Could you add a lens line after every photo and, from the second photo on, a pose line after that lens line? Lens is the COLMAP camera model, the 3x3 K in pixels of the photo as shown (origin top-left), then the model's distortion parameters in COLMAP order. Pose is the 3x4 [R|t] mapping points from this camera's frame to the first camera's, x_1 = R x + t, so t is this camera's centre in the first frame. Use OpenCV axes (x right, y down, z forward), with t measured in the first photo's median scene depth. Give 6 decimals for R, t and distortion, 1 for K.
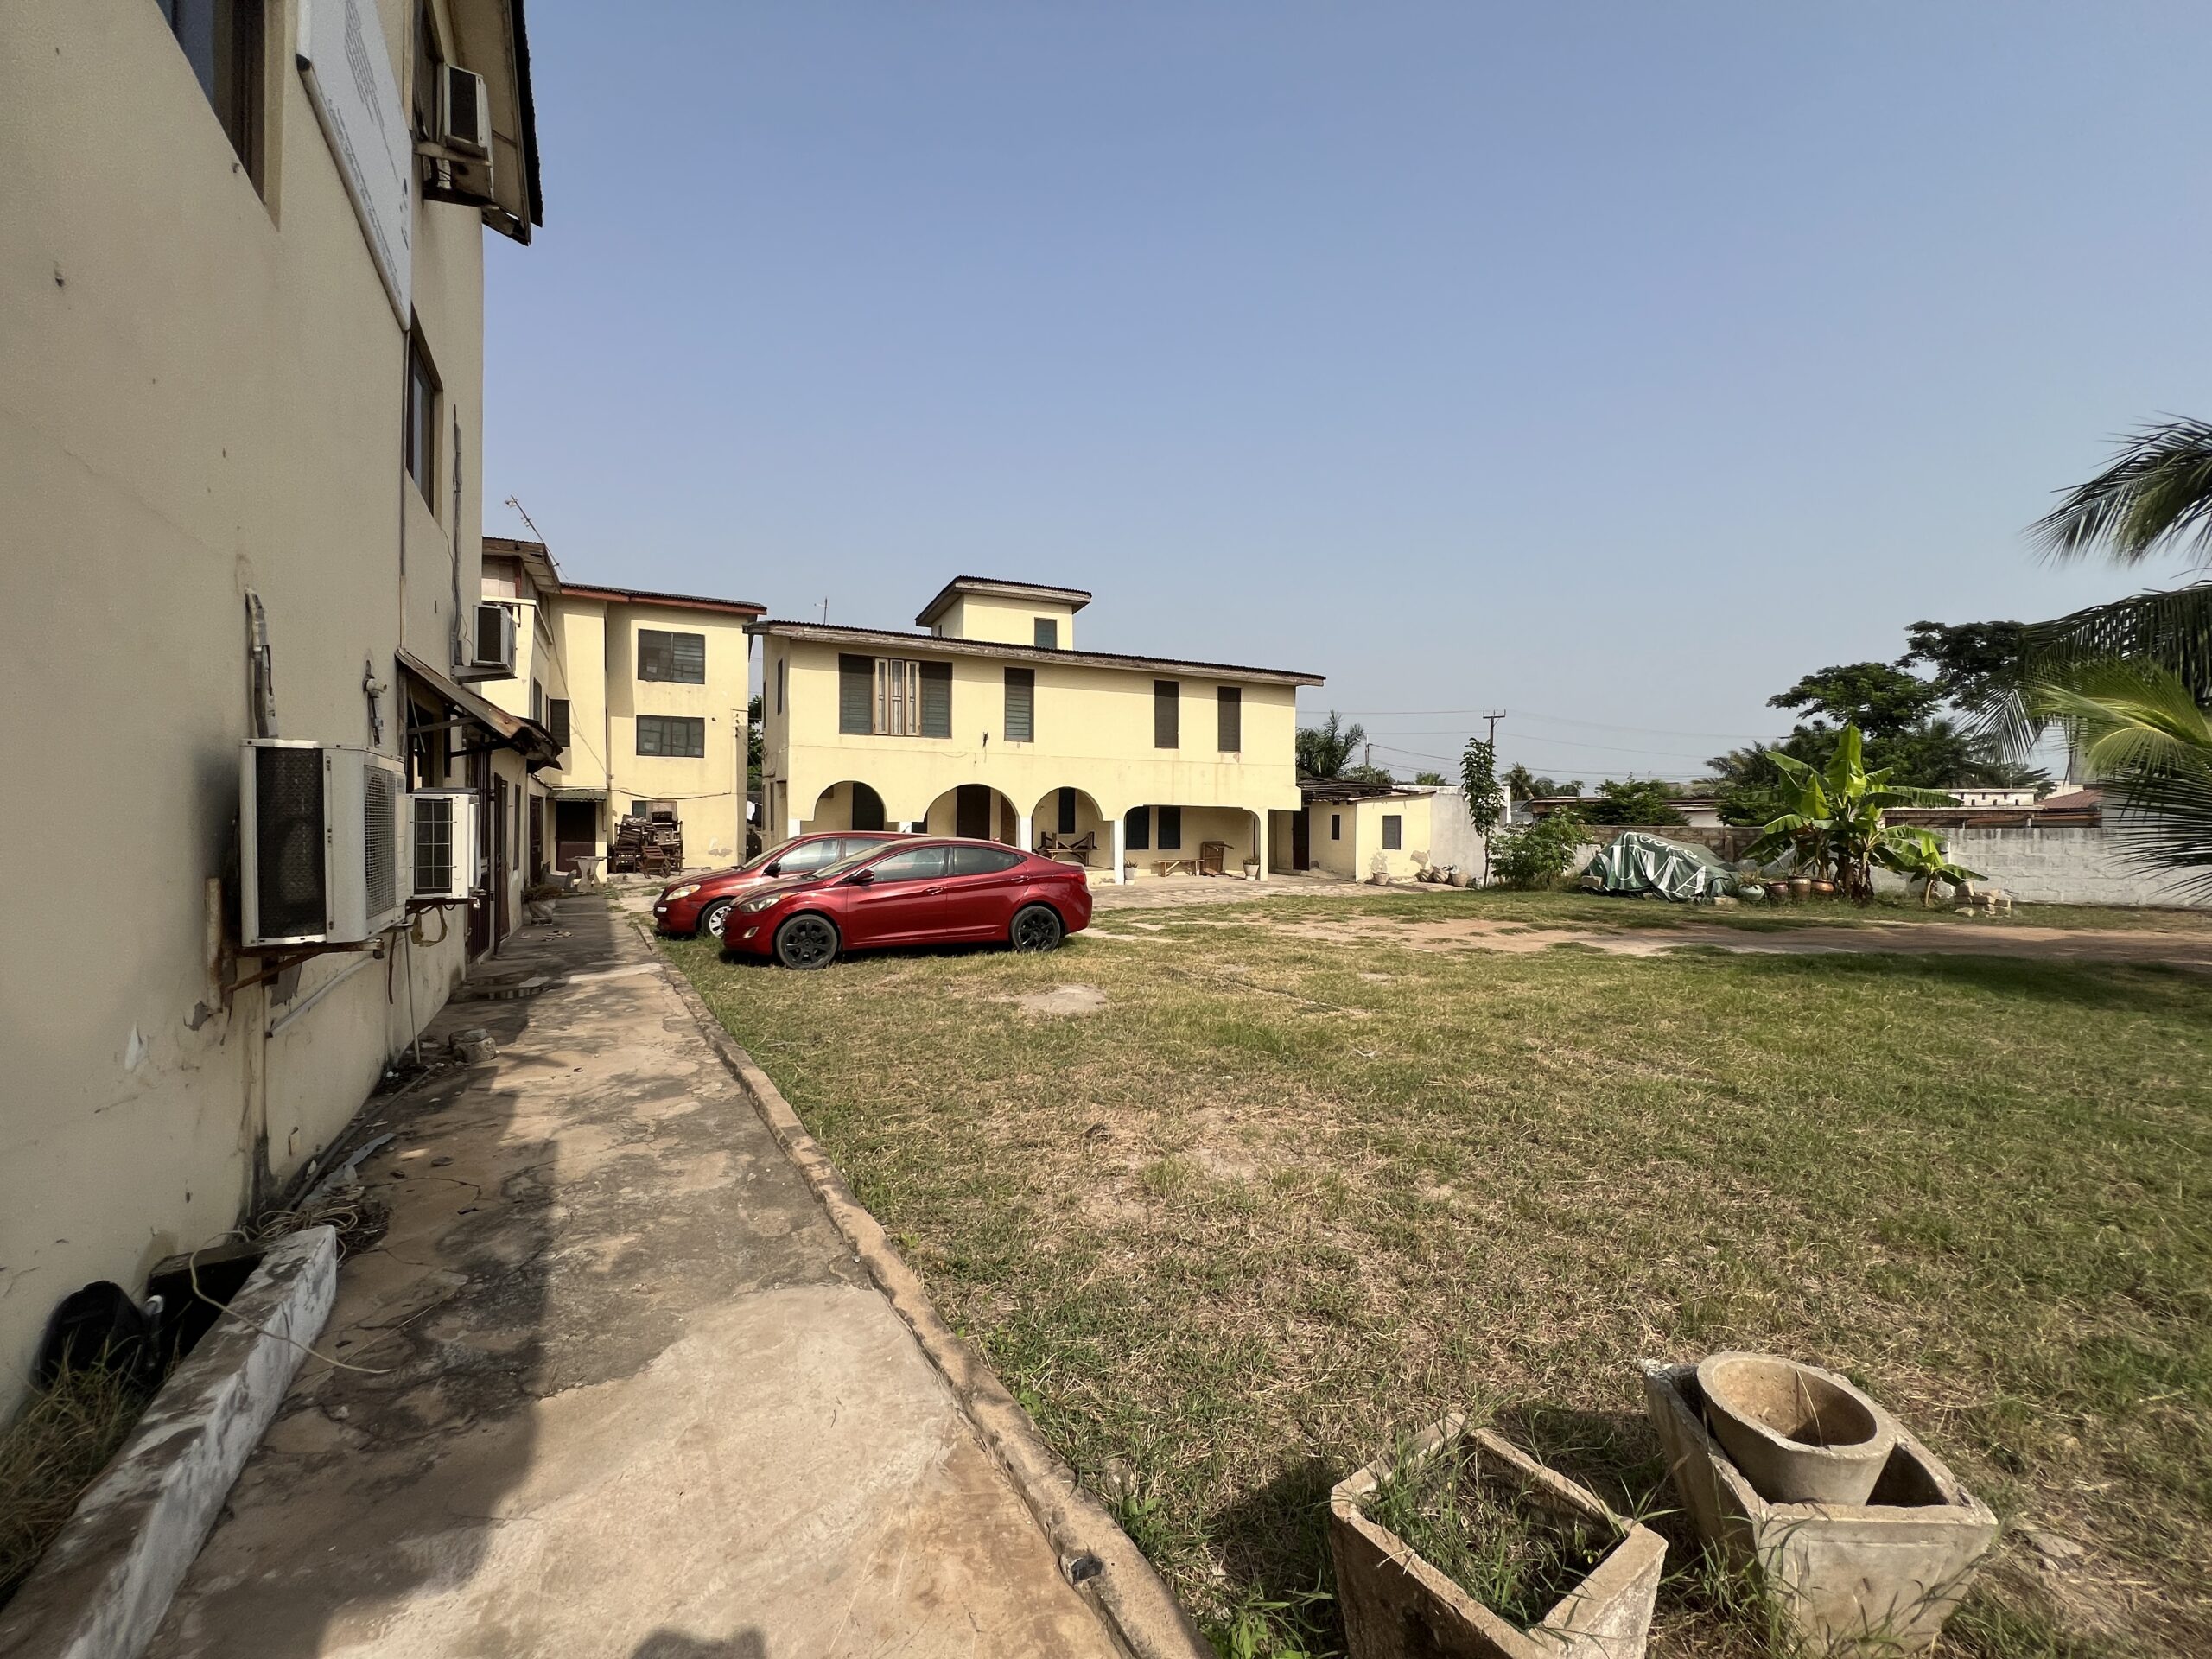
lens RADIAL K [[890.3, 0, 1102.5], [0, 890.3, 822.1], [0, 0, 1]] dist [-0.000873, 0.000501]
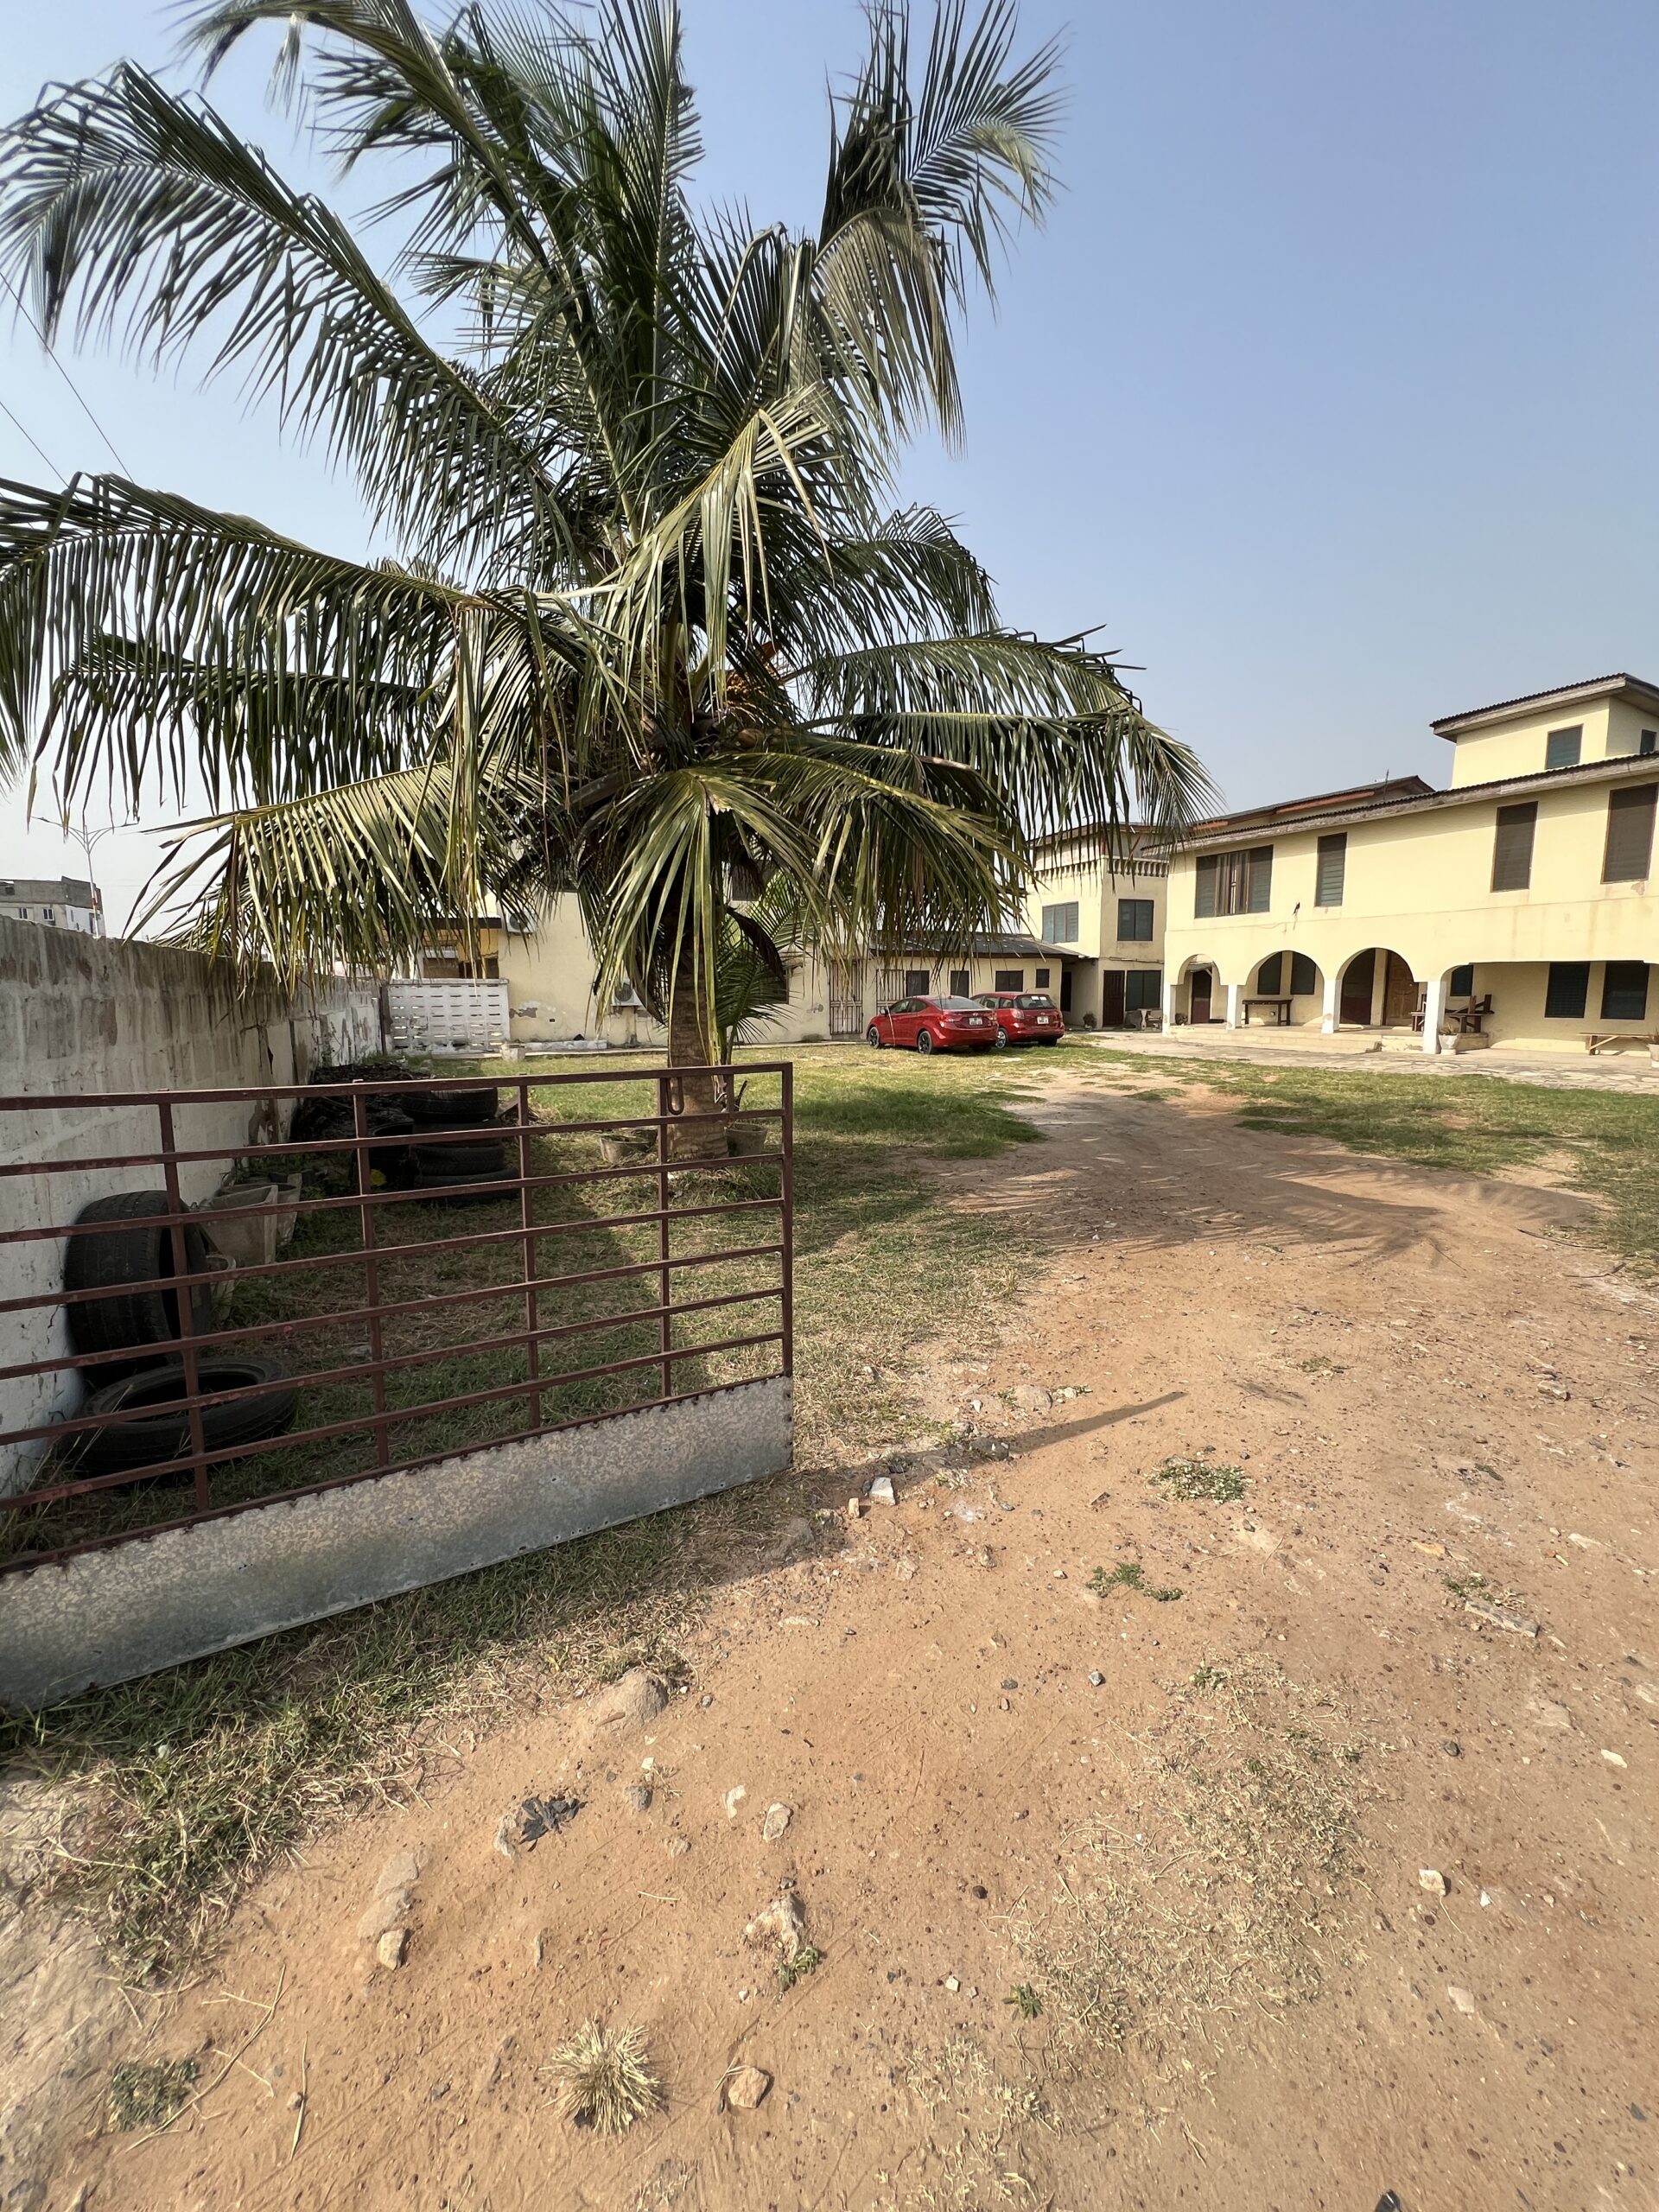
lens RADIAL K [[886.6, 0, 836.8], [0, 886.6, 1105.9], [0, 0, 1]] dist [-0.001931, 0.000655]
pose [[0.003288, 0.129670, -0.991552, 4.581354], [0.005697, 0.991539, 0.129688, 0.018051], [0.999978, -0.006075, 0.002521, 1.973187]]
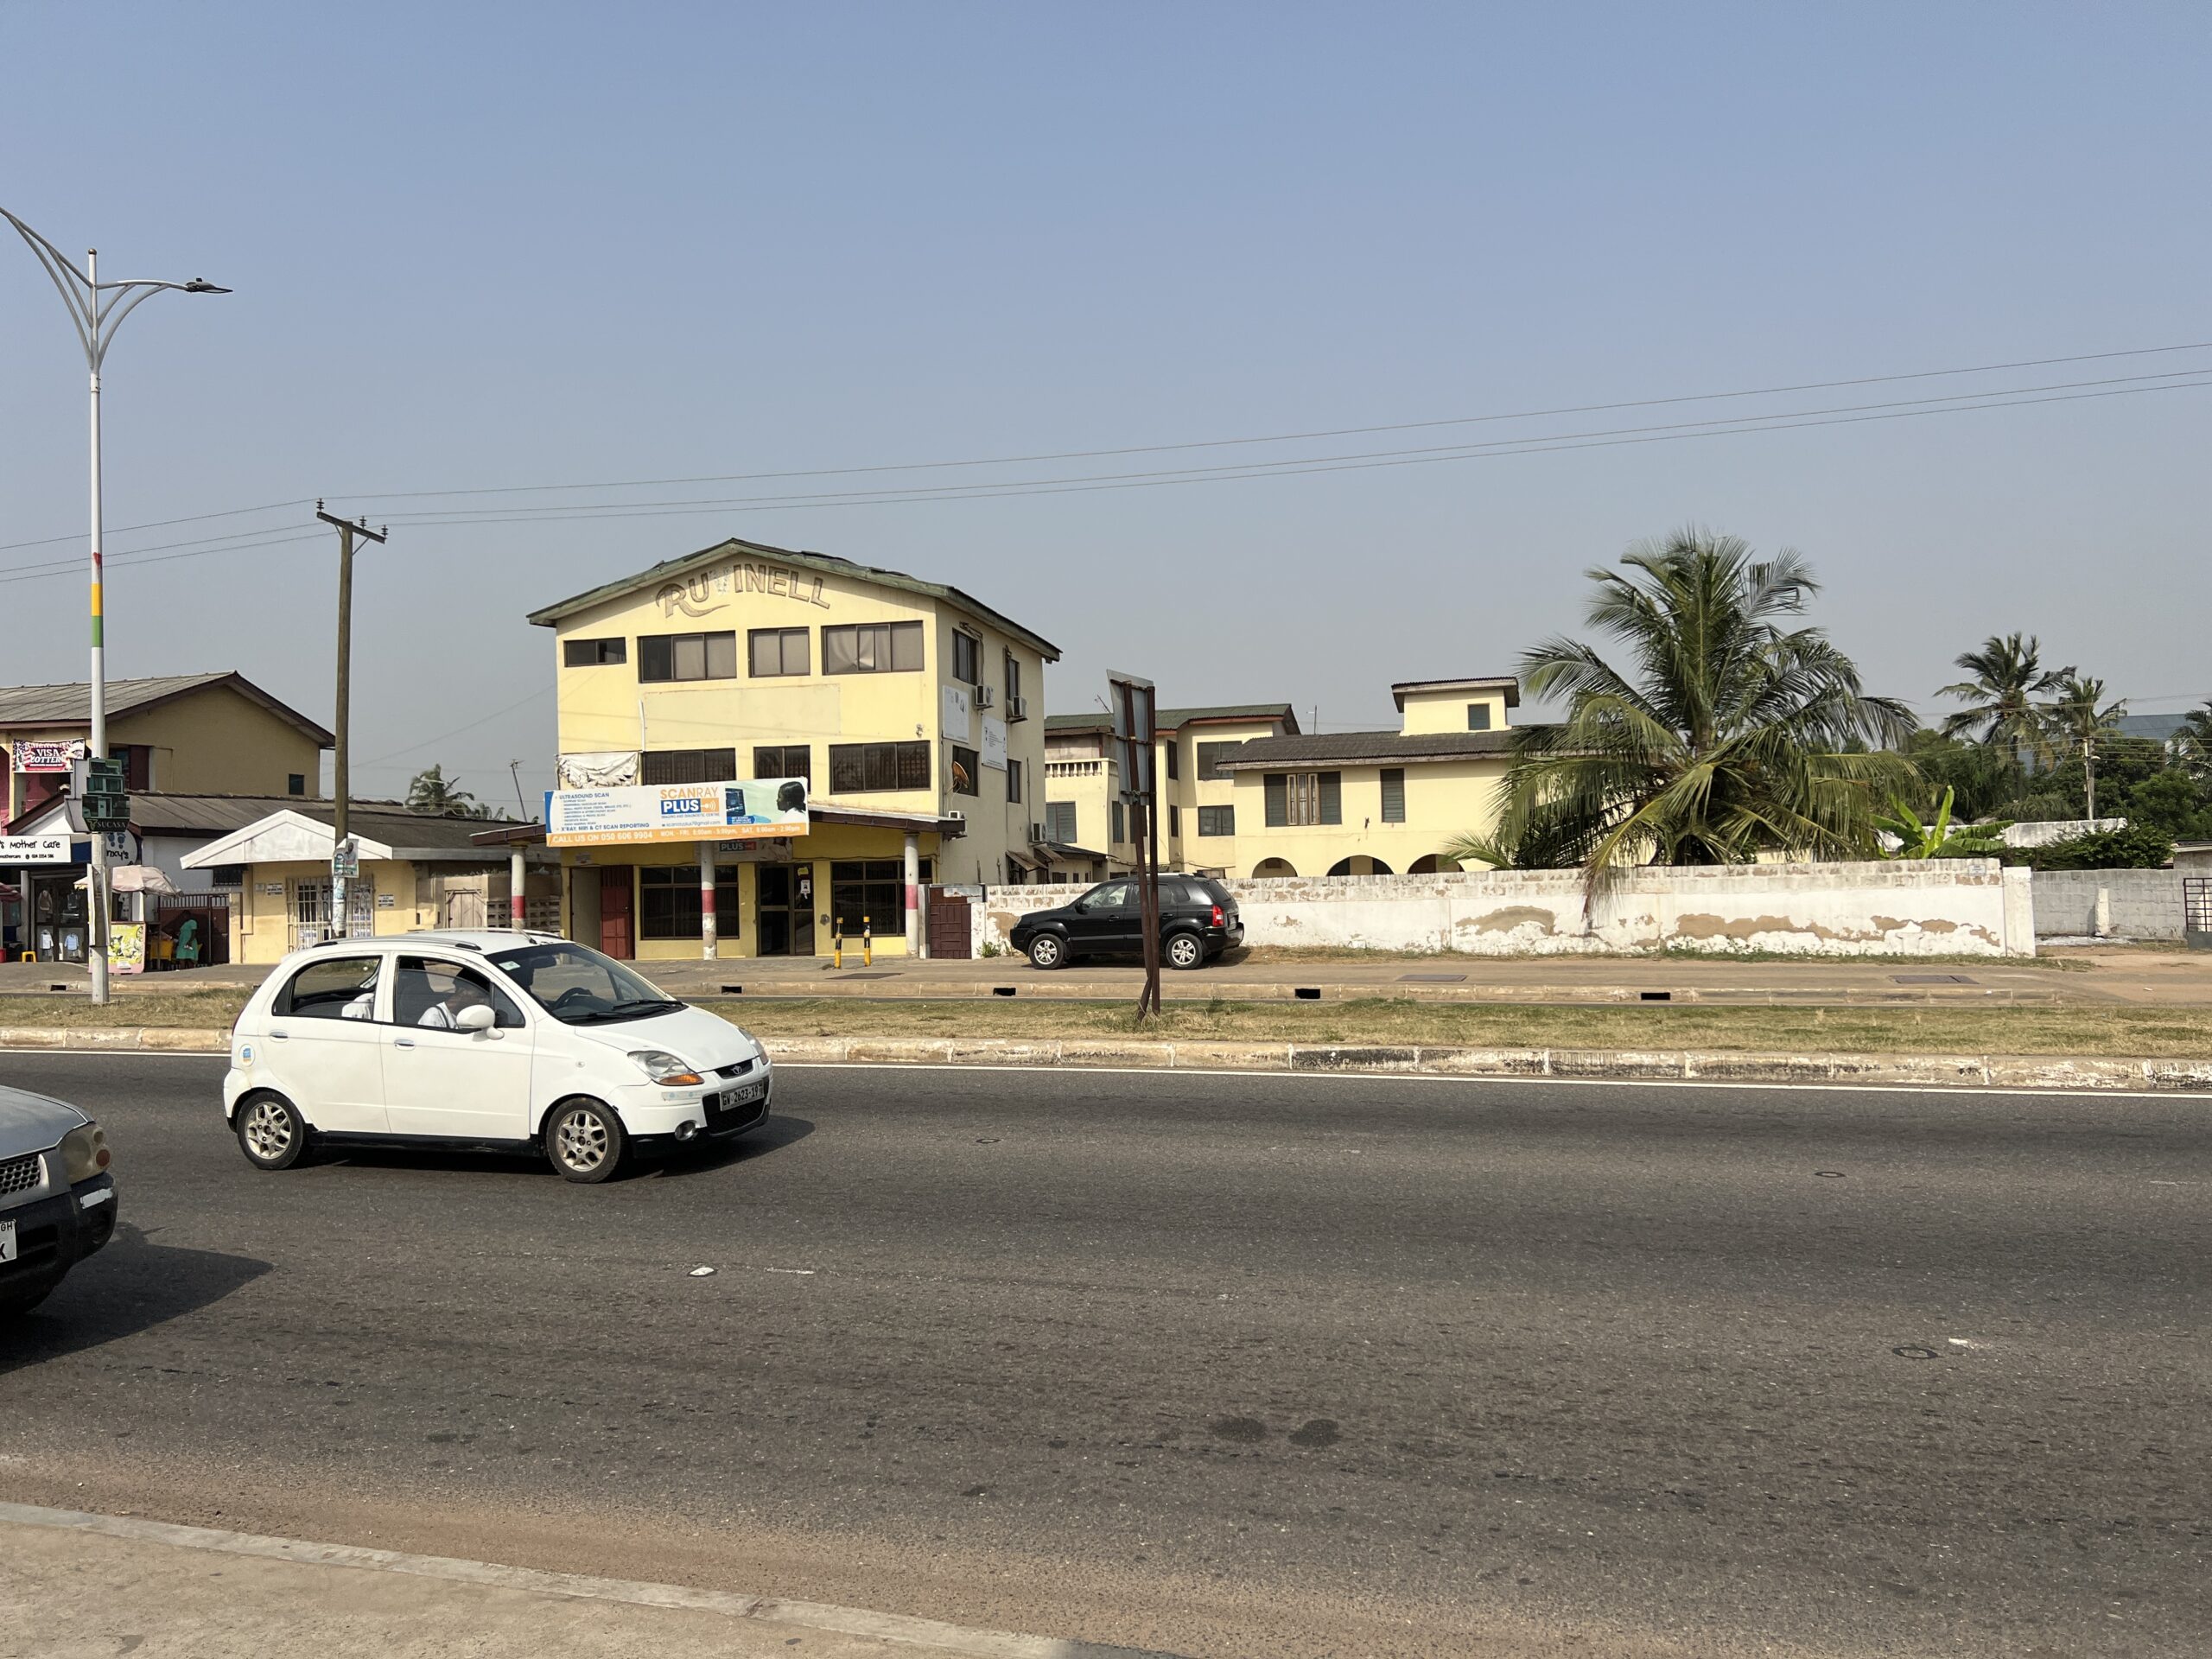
lens RADIAL K [[1642.9, 0, 1117.7], [0, 1642.9, 822.9], [0, 0, 1]] dist [0.070989, -0.076110]
pose [[0.750605, -0.046333, -0.659125, 5.857708], [0.025071, 0.998817, -0.041660, 0.014980], [0.660275, 0.014745, 0.750879, -5.394226]]
